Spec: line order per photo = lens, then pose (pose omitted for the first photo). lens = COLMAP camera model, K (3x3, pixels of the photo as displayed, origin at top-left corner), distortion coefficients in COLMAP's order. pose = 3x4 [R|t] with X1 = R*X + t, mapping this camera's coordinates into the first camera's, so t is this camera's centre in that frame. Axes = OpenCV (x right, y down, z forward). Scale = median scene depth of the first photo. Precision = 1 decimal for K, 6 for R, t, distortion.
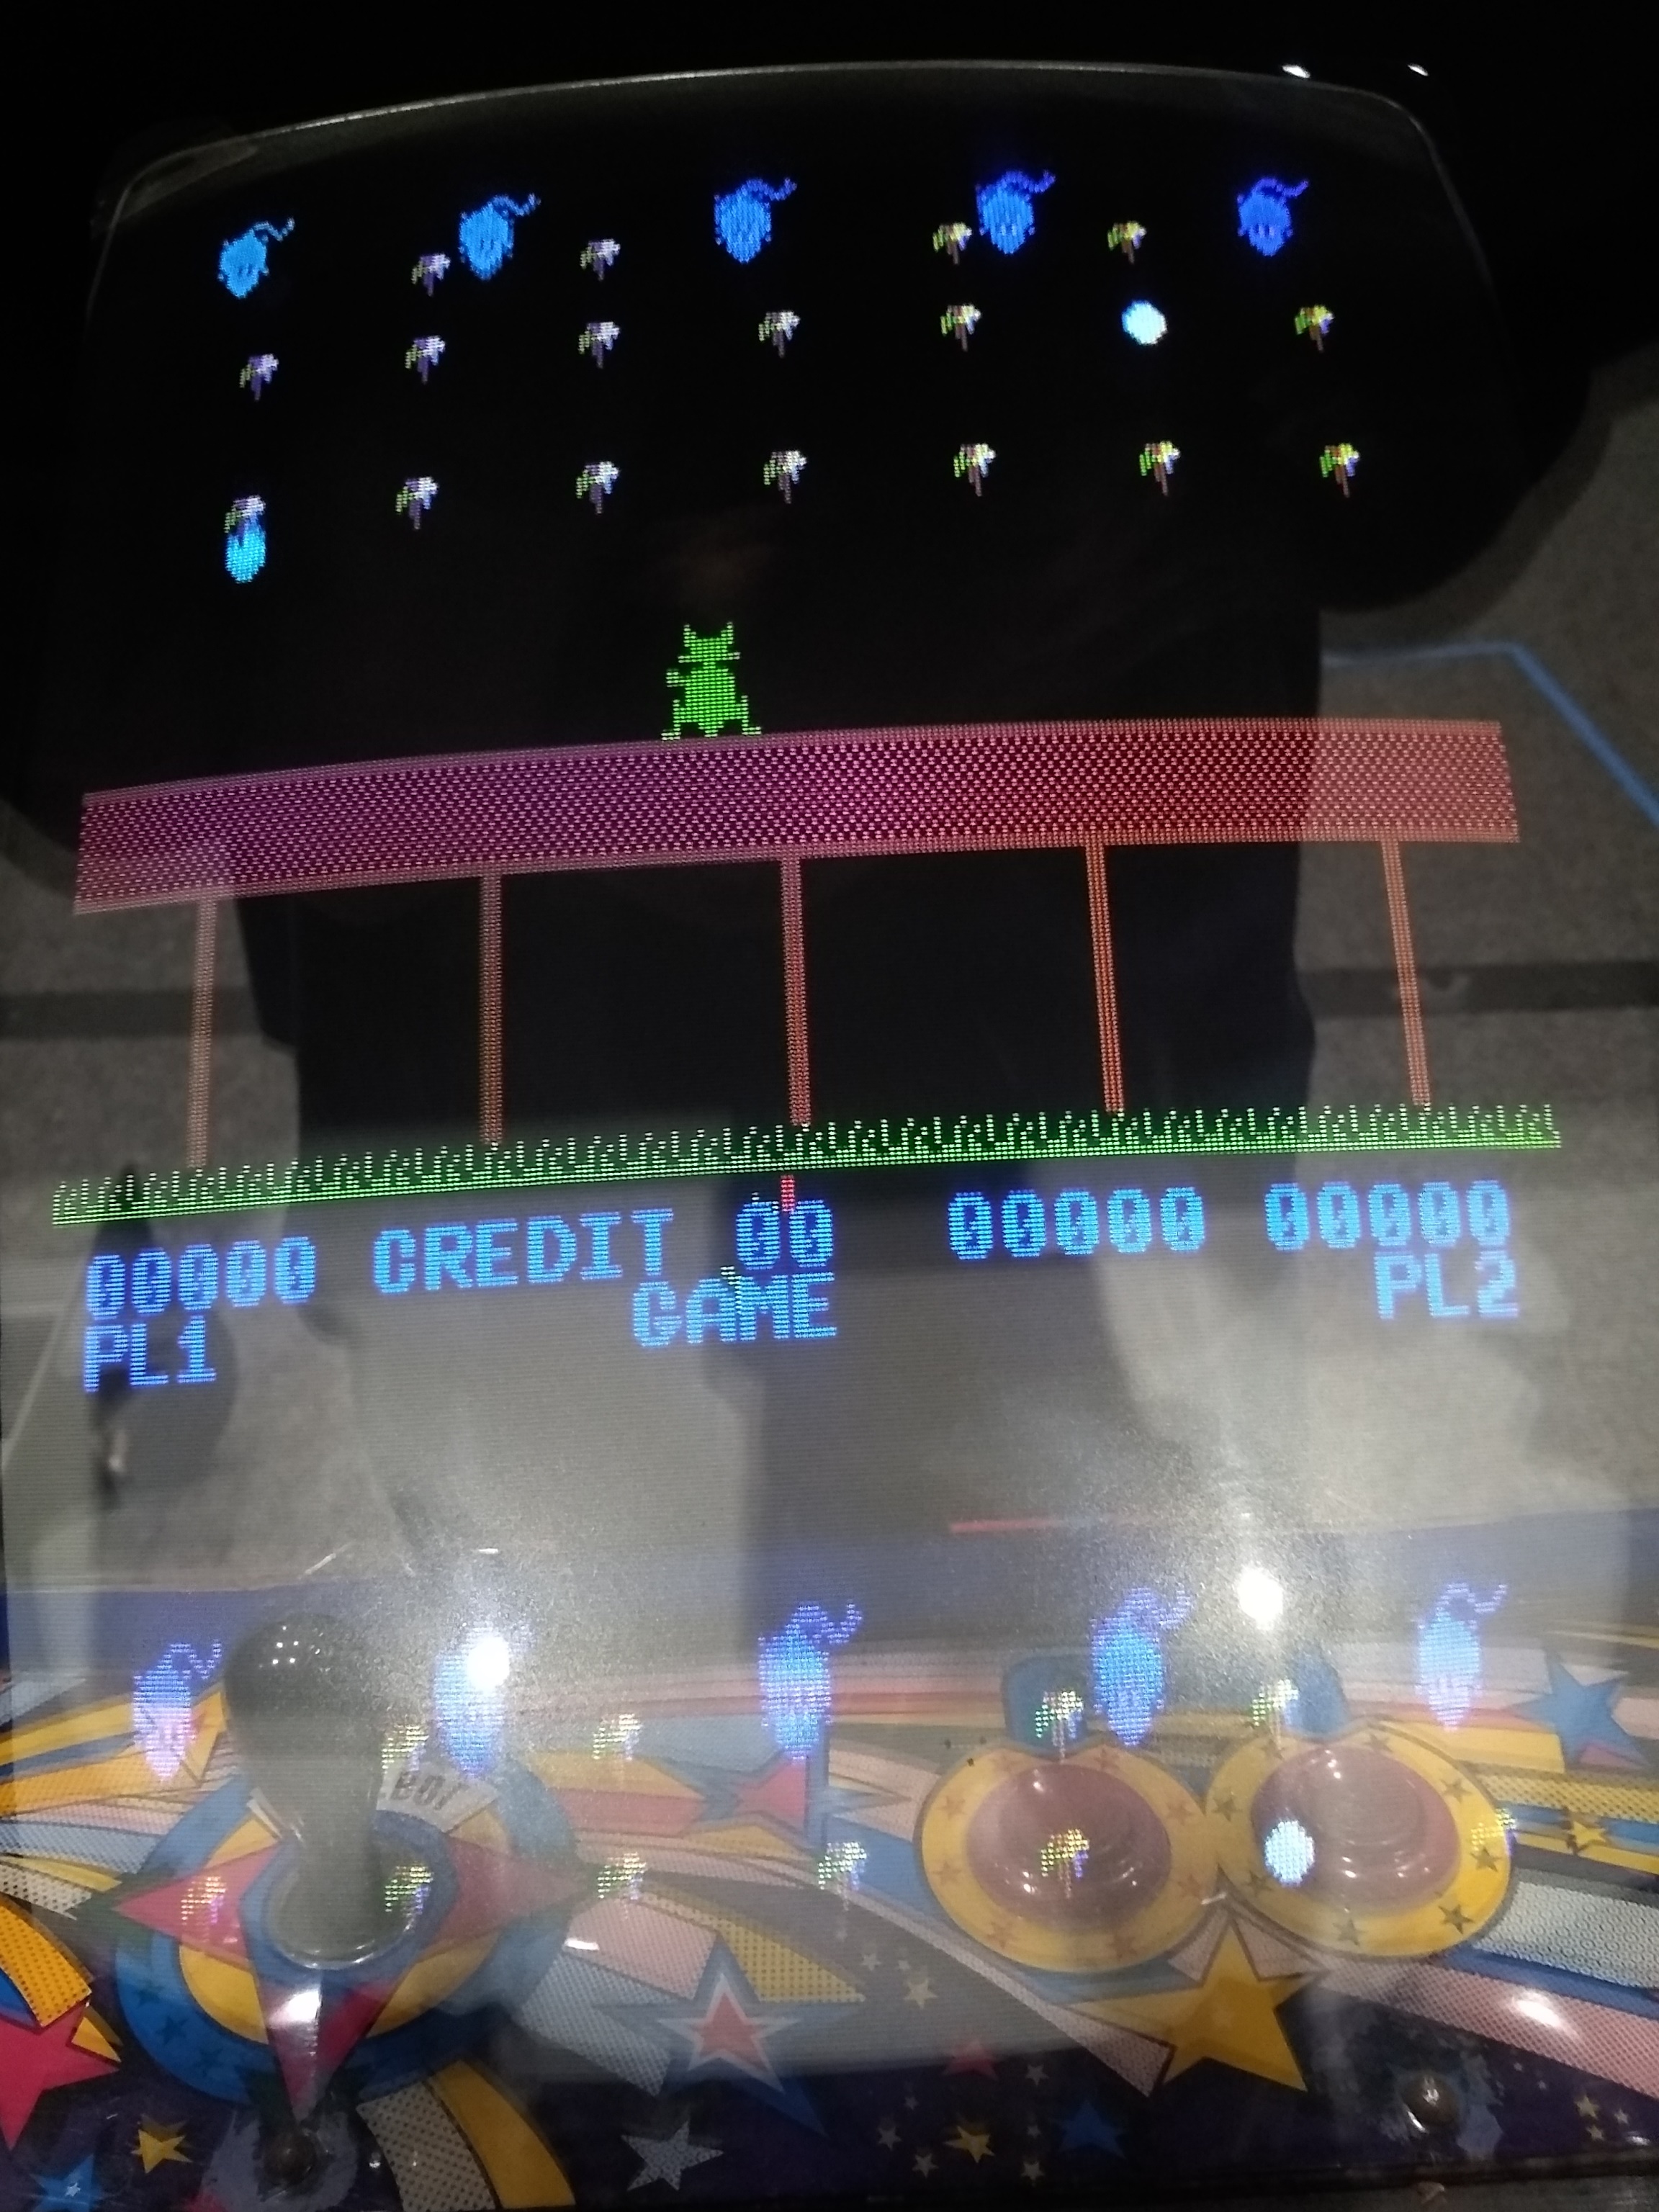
lens RADIAL K [[1628.0, 0, 829.5], [0, 1628.0, 1106.0], [0, 0, 1]] dist [-0.003188, 0.030363]
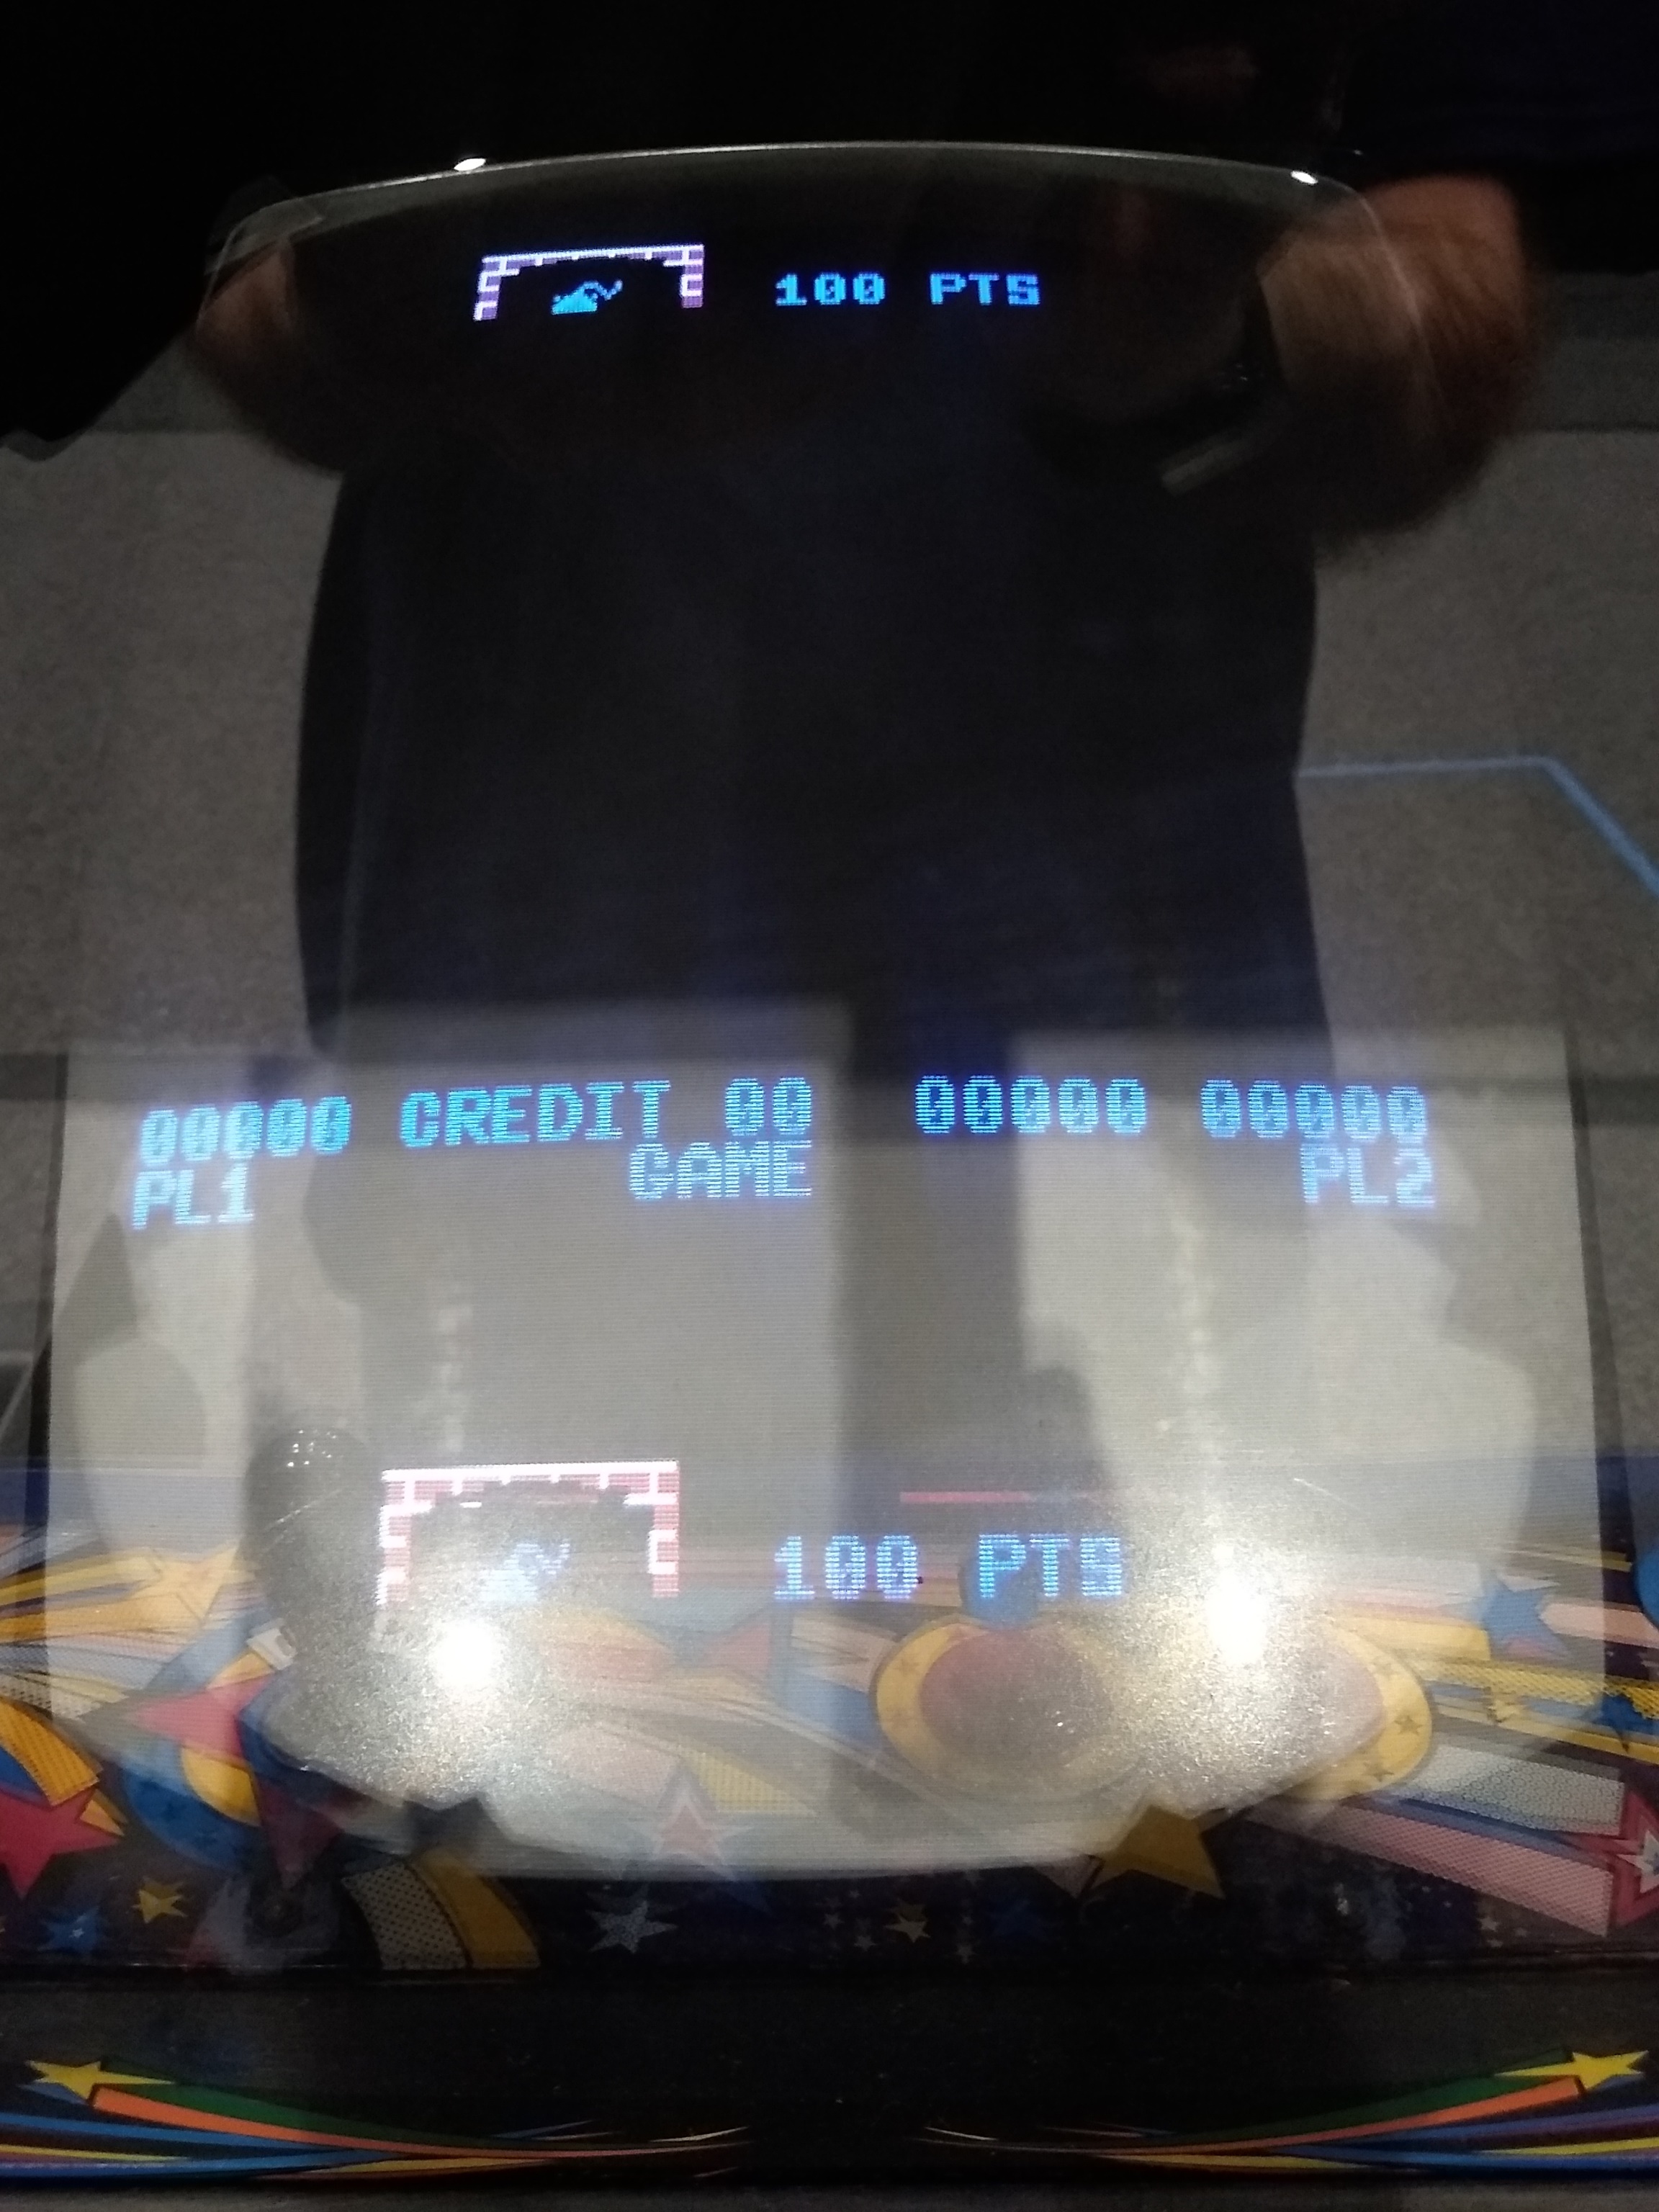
lens RADIAL K [[1819.3, 0, 811.7], [0, 1819.3, 1106.4], [0, 0, 1]] dist [0.035247, -0.004825]
pose [[0.999232, 0.032767, -0.021507, 0.028834], [-0.035085, 0.992374, -0.118166, 0.225266], [0.017471, 0.118830, 0.992761, -0.240941]]
